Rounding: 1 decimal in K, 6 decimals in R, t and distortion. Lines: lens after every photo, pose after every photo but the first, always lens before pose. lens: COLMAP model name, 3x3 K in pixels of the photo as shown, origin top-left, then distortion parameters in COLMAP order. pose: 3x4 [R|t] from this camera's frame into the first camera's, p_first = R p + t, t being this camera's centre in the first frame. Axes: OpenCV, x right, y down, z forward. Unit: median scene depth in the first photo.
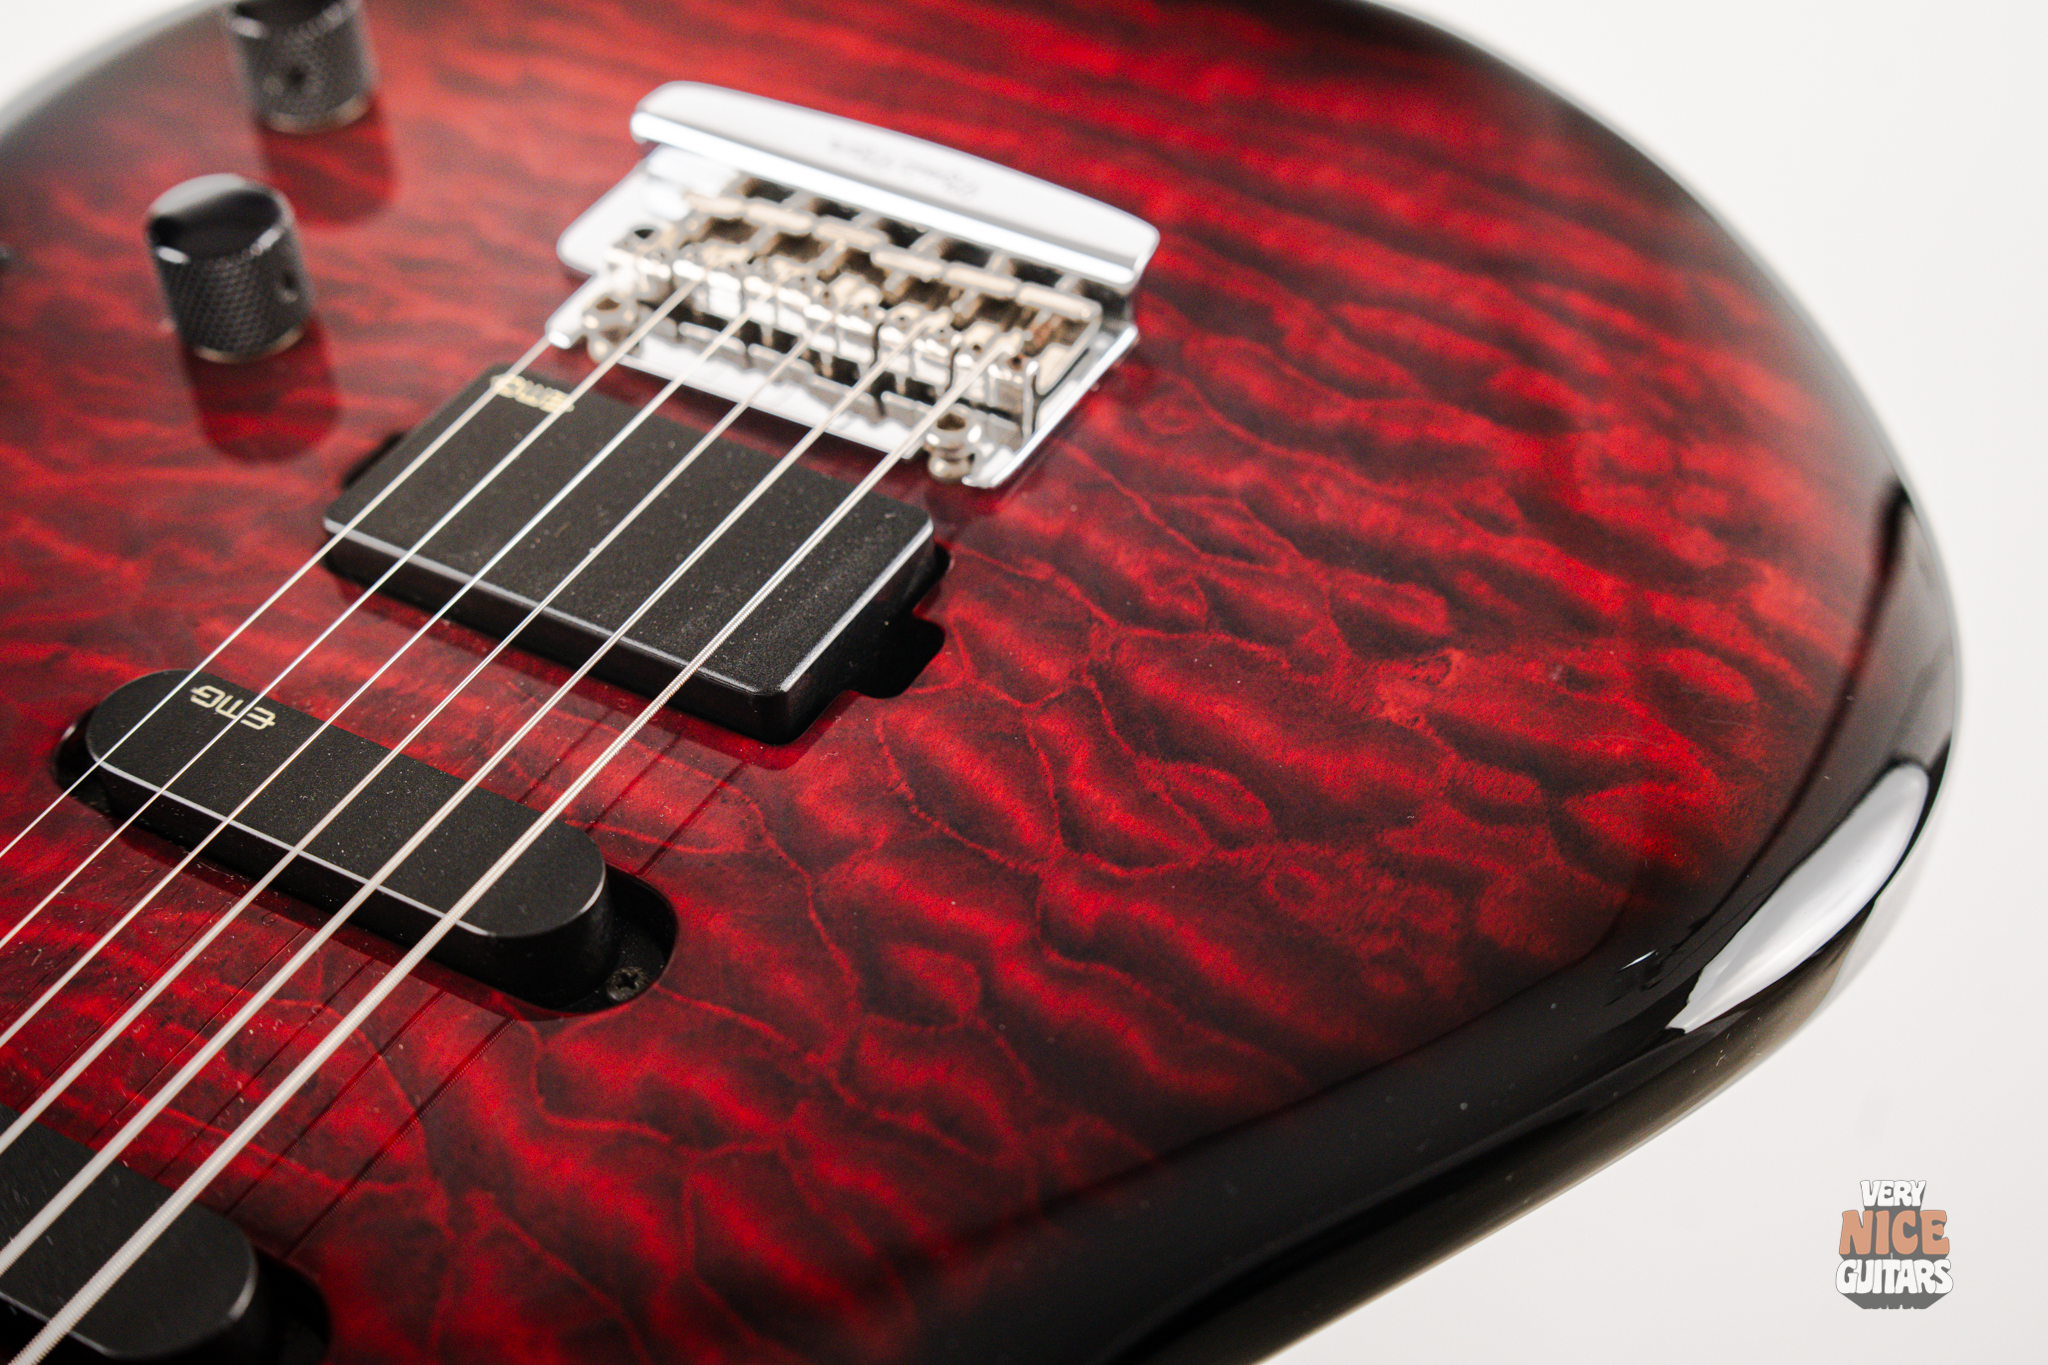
lens RADIAL K [[2933.3, 0, 1024.0], [0, 2933.3, 682.5], [0, 0, 1]] dist [0.115145, -0.454004]
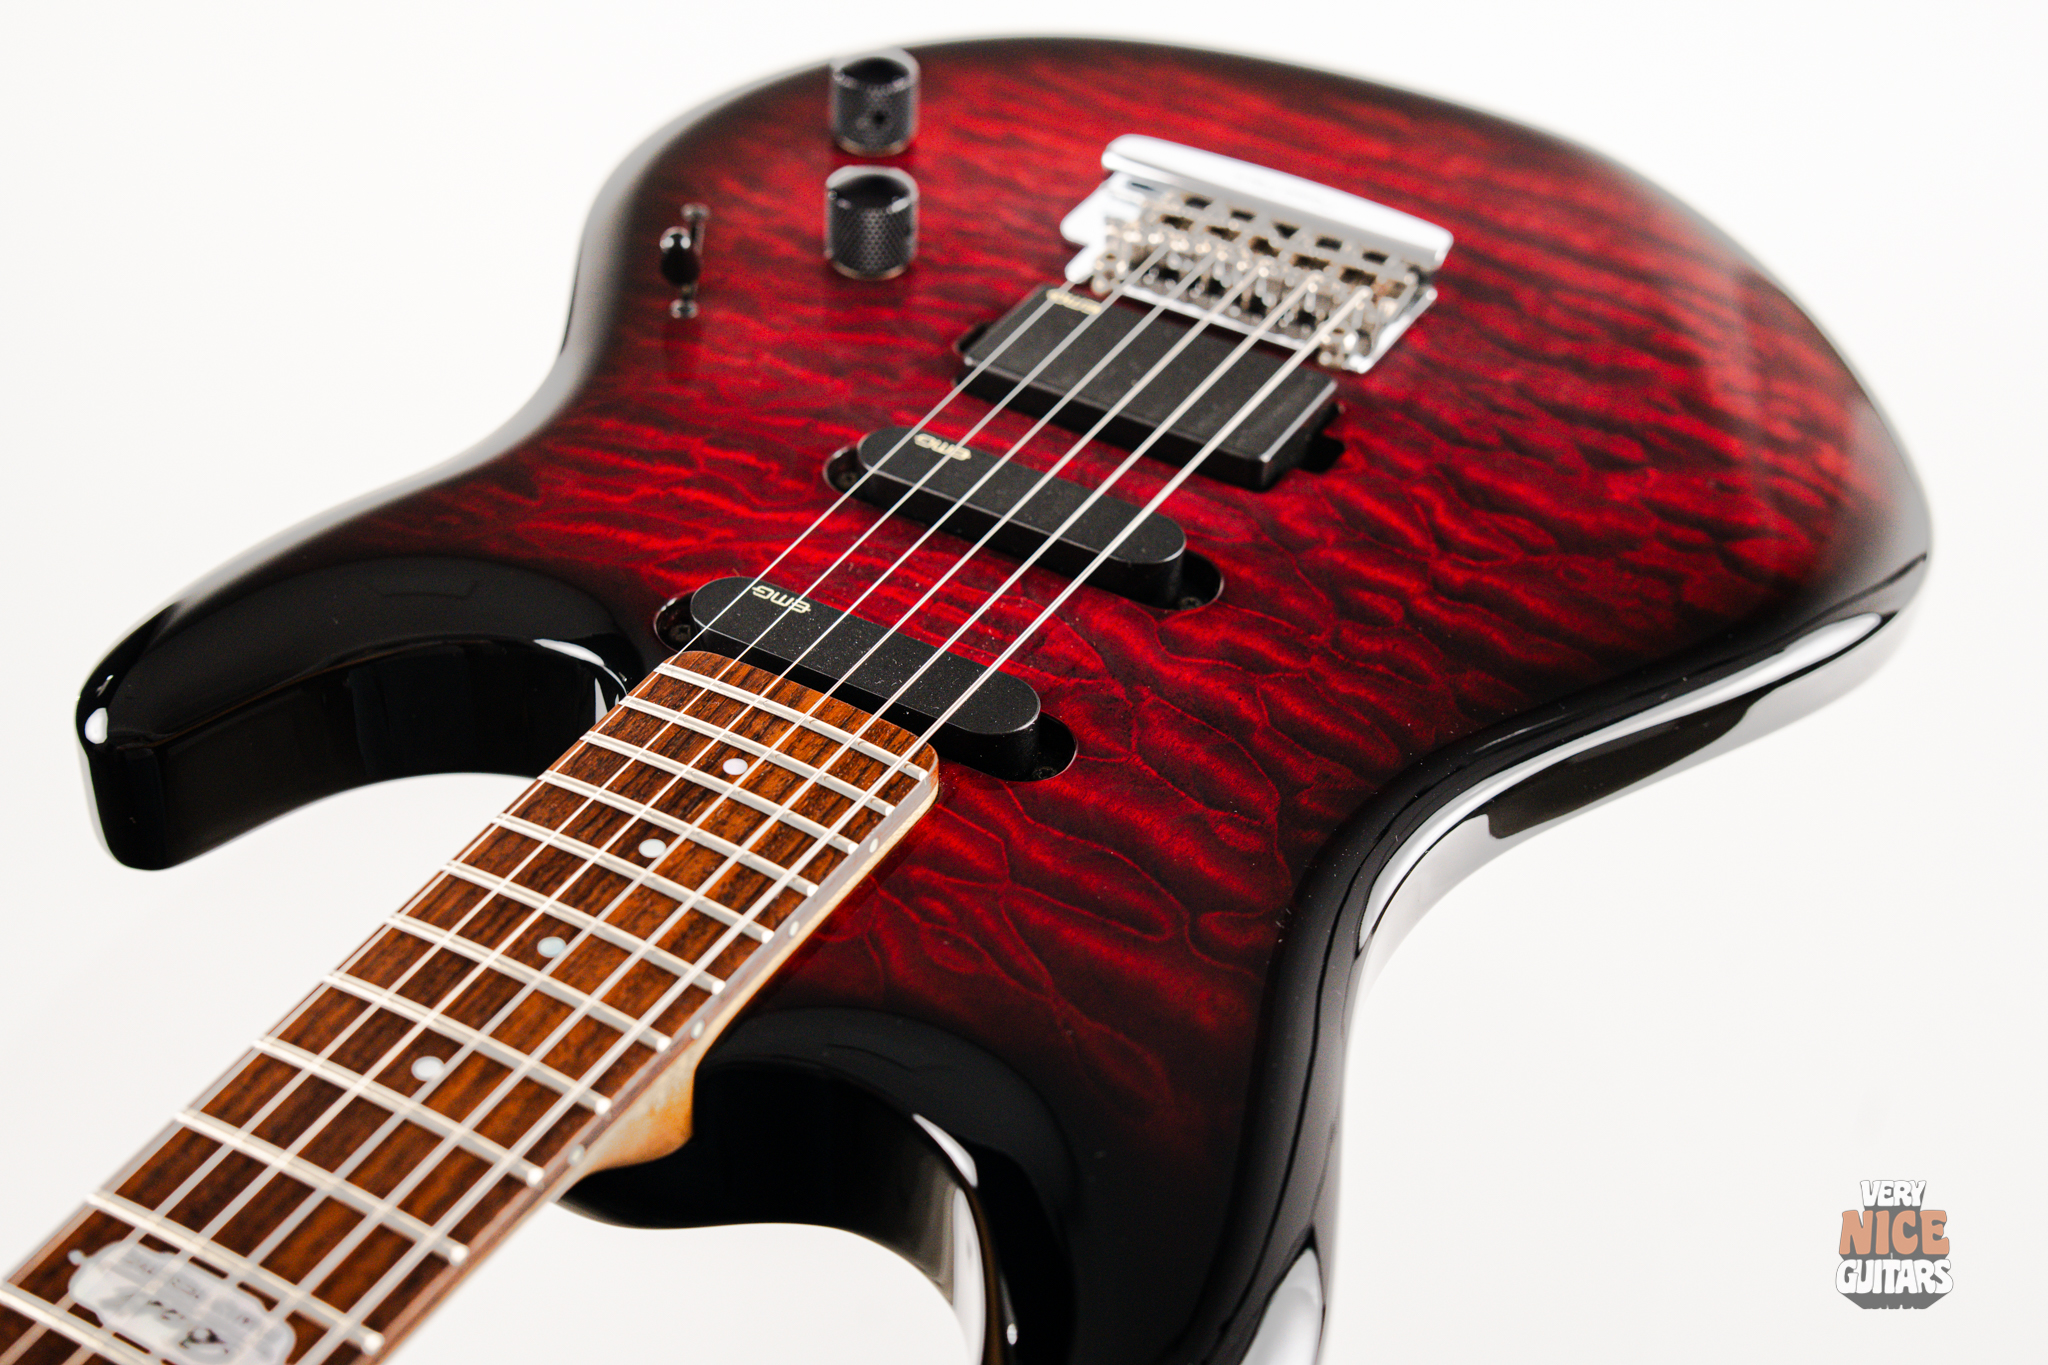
lens RADIAL K [[2933.3, 0, 1024.0], [0, 2933.3, 682.5], [0, 0, 1]] dist [0.115145, -0.454004]
pose [[0.995185, 0.060538, 0.077086, -0.334774], [-0.052009, 0.992767, -0.108209, 0.312925], [-0.083079, 0.103679, 0.991135, -0.634639]]
